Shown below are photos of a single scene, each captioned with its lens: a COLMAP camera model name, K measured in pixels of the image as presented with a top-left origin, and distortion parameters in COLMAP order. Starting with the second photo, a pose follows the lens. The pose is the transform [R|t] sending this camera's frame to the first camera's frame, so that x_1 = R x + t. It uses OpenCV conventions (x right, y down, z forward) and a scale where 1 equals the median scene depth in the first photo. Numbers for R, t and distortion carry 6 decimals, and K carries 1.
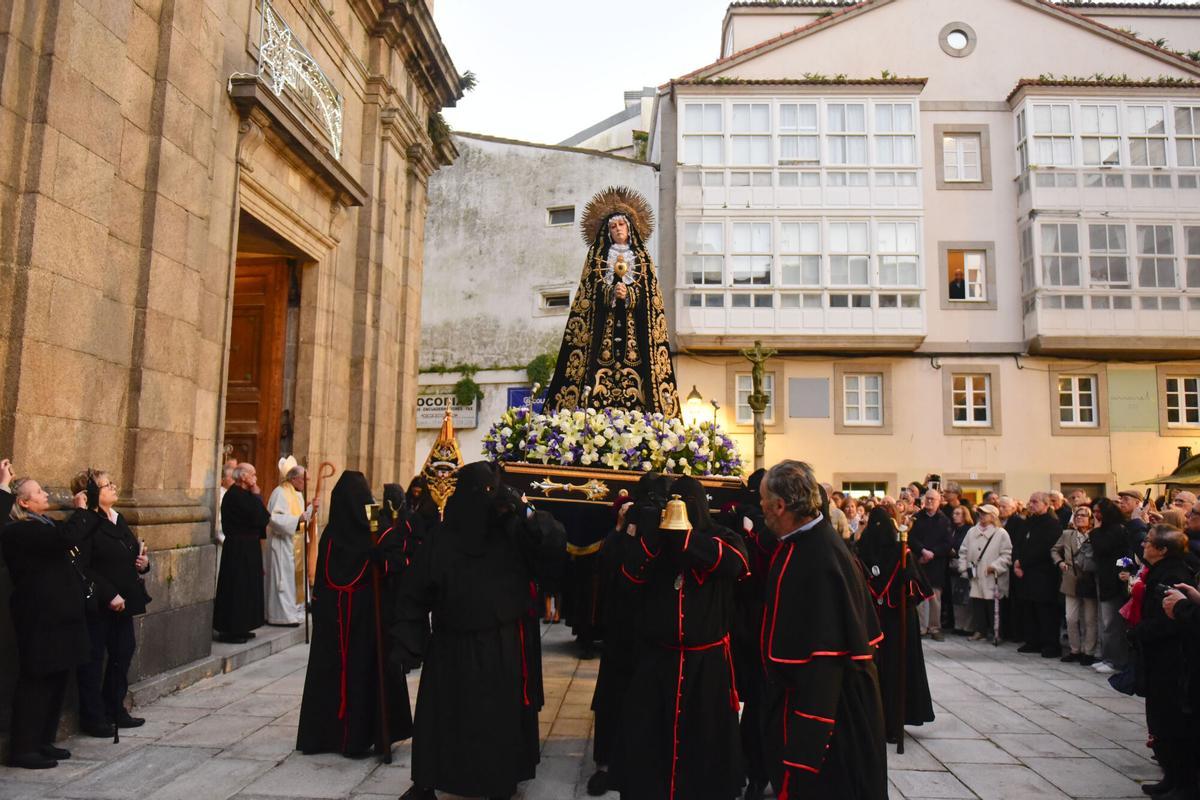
lens RADIAL K [[909.8, 0, 630.9], [0, 909.8, 394.0], [0, 0, 1]] dist [-0.049563, -0.003612]
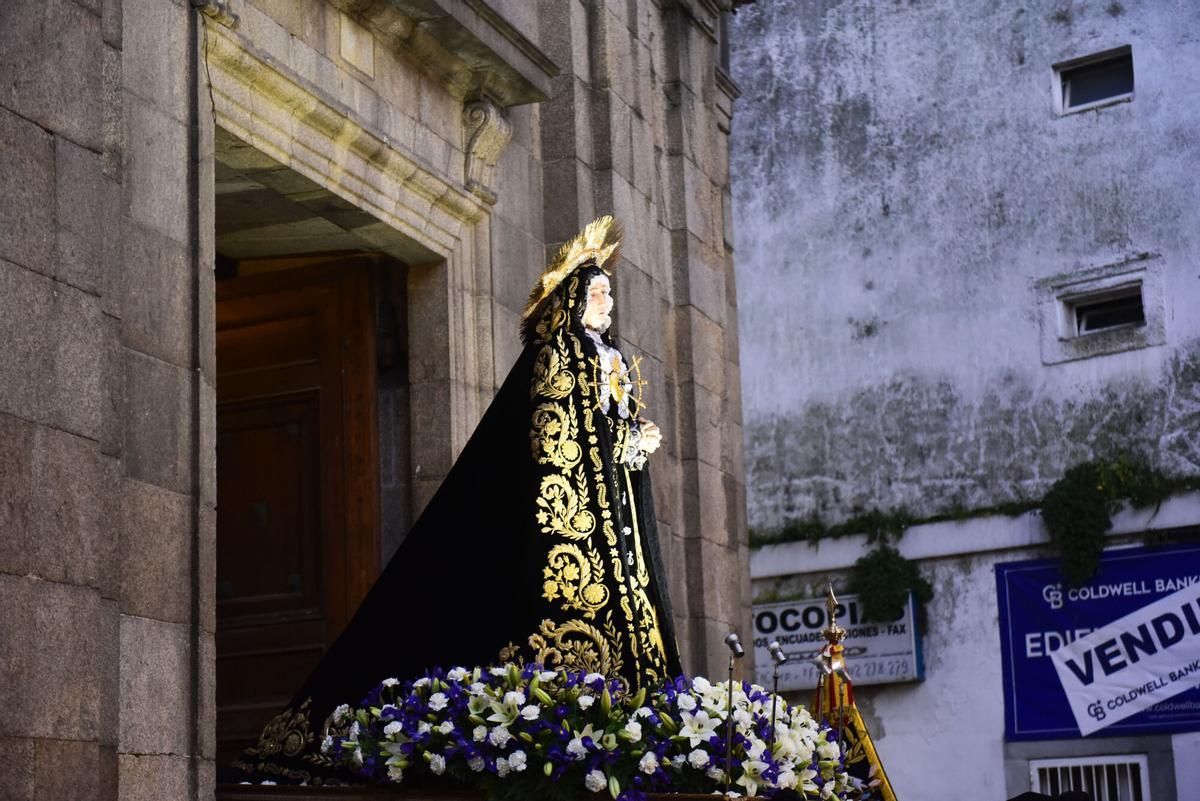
lens RADIAL K [[2288.3, 0, 603.1], [0, 2288.3, 419.8], [0, 0, 1]] dist [0.115599, -0.153506]
pose [[0.948952, -0.108071, -0.296329, -0.005165], [0.084290, 0.992192, -0.091926, 0.007679], [0.303950, 0.062256, 0.950652, 0.072310]]
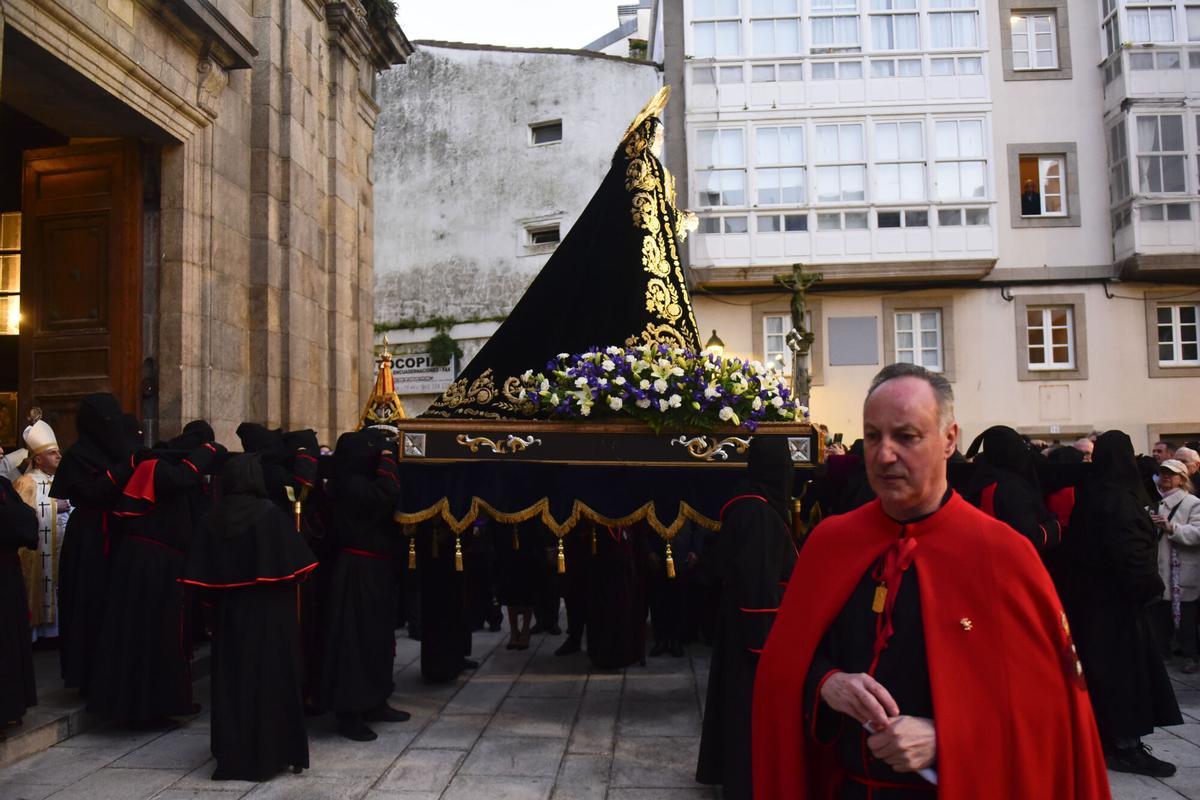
lens RADIAL K [[870.9, 0, 613.6], [0, 870.9, 429.8], [0, 0, 1]] dist [-0.048642, -0.002200]
pose [[0.999090, -0.032899, -0.027147, -0.002790], [0.034640, 0.997193, 0.066374, 0.024838], [0.024887, -0.067254, 0.997425, 0.204326]]
